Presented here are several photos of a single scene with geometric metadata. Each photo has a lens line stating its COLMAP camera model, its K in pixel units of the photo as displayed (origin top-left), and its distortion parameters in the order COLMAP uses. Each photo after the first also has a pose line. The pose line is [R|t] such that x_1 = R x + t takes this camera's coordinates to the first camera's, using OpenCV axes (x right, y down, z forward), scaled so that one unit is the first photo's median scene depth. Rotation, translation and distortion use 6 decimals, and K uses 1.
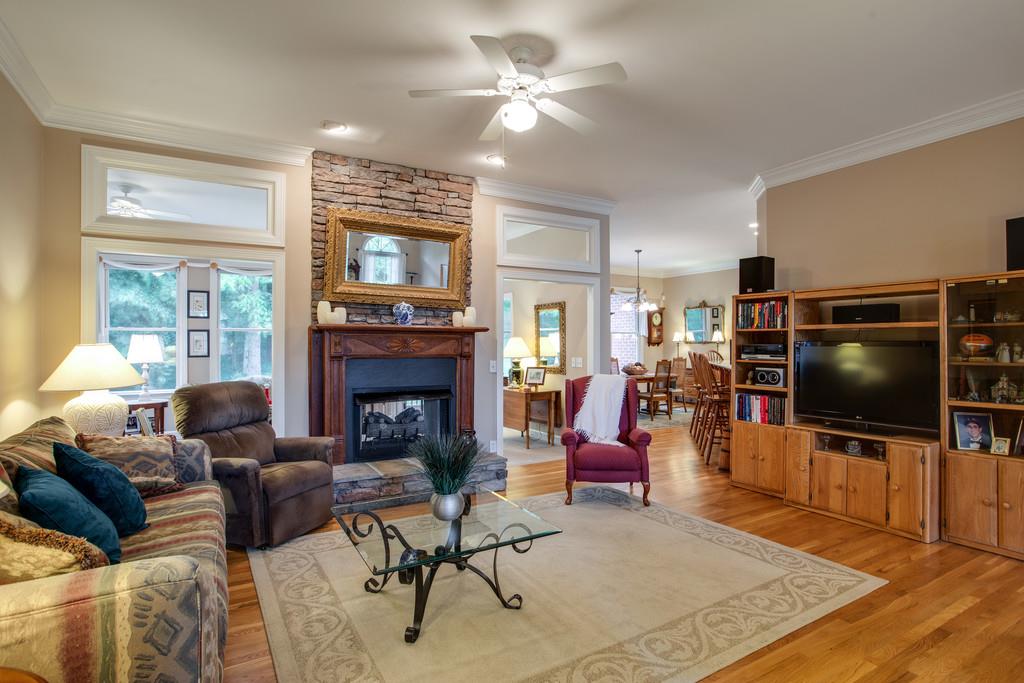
lens RADIAL K [[521.6, 0, 514.0], [0, 521.6, 339.6], [0, 0, 1]] dist [-0.031315, 0.002961]
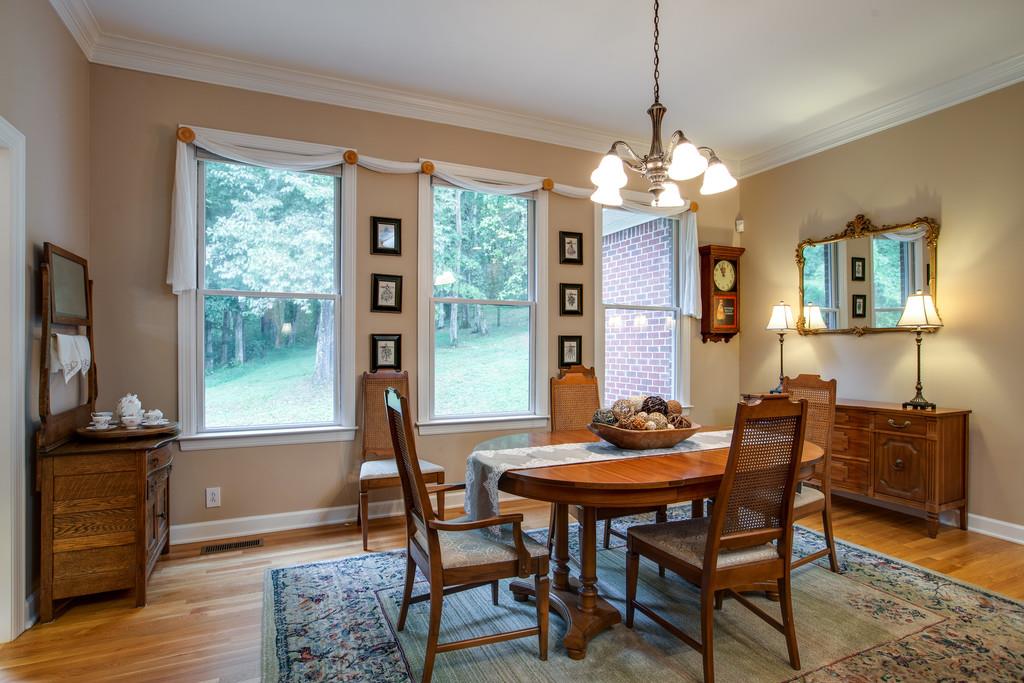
lens RADIAL K [[521.6, 0, 507.1], [0, 521.6, 345.9], [0, 0, 1]] dist [-0.031315, 0.002961]
pose [[0.993275, 0.005125, -0.115669, 0.155174], [-0.004212, 0.999958, 0.008134, 0.013256], [0.115705, -0.007593, 0.993255, 0.586174]]
